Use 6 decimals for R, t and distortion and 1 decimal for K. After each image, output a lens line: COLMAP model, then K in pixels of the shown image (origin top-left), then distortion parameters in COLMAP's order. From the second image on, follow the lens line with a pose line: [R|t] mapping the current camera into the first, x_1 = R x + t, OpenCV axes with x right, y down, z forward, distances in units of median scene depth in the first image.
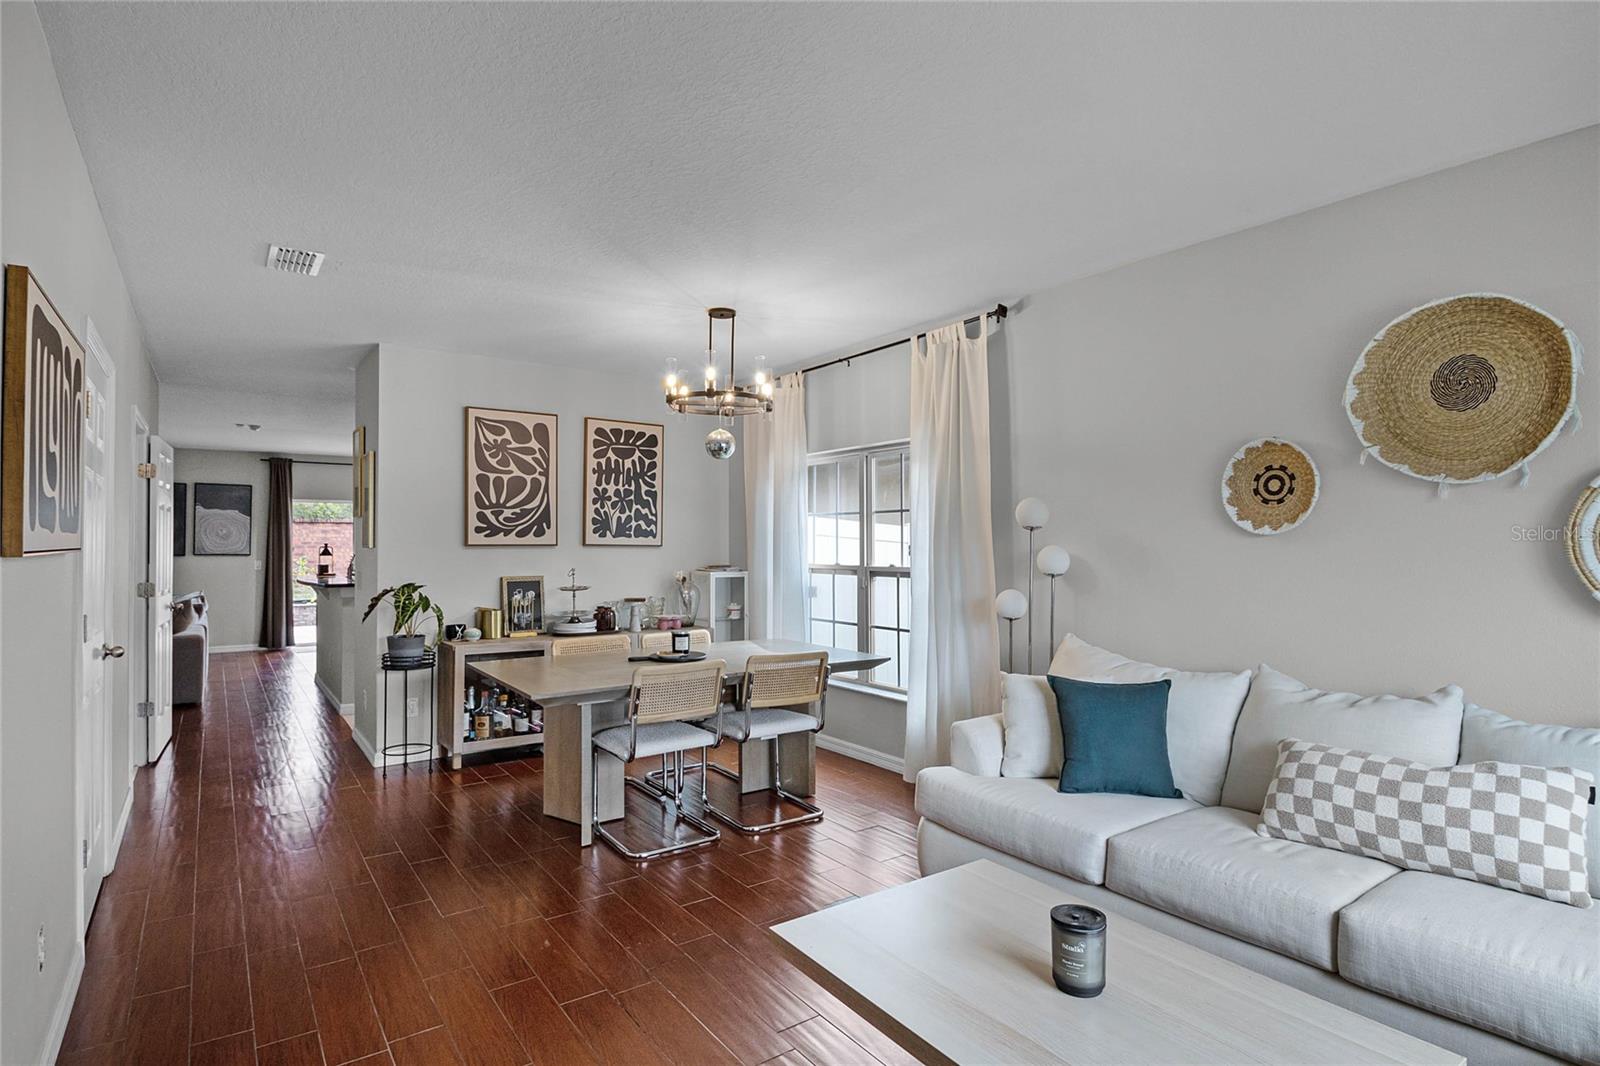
lens RADIAL K [[808.8, 0, 800.0], [0, 808.8, 533.0], [0, 0, 1]] dist [-0.000255, -0.017687]
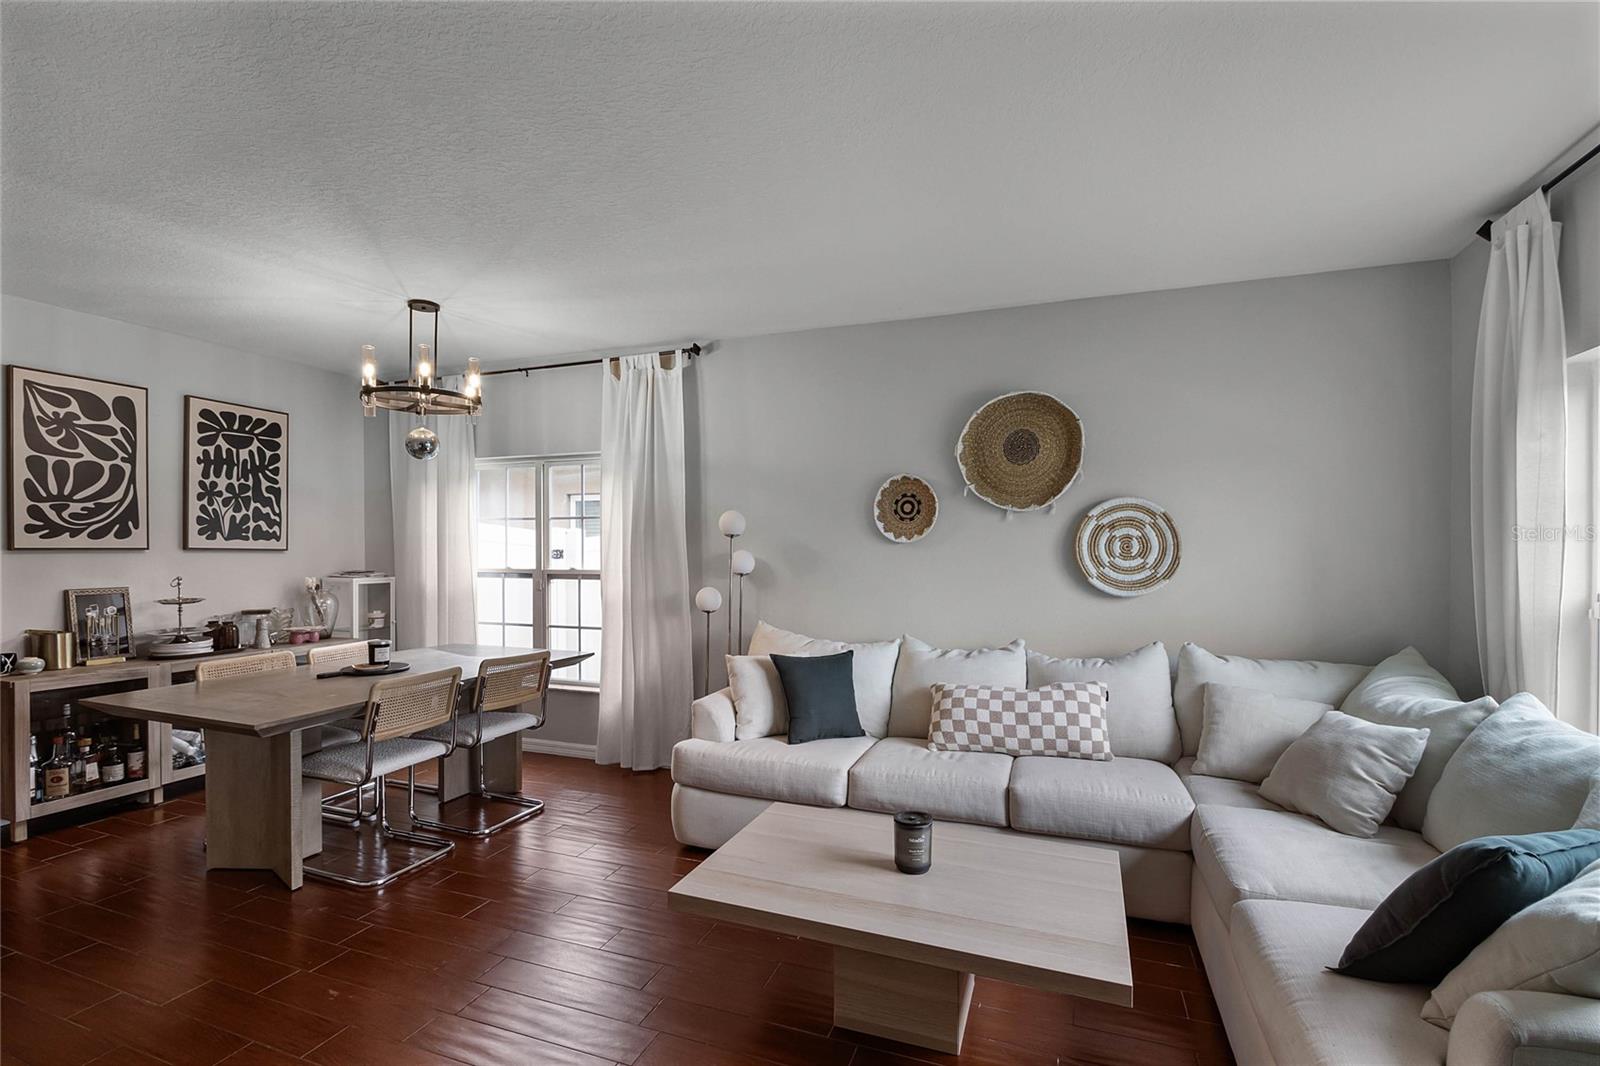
lens RADIAL K [[734.6, 0, 798.2], [0, 734.6, 554.4], [0, 0, 1]] dist [0.002083, -0.010964]
pose [[0.828182, -0.002266, 0.560455, -0.187714], [-0.009930, 0.999776, 0.018716, 0.000278], [-0.560371, -0.021065, 0.827974, 0.025639]]
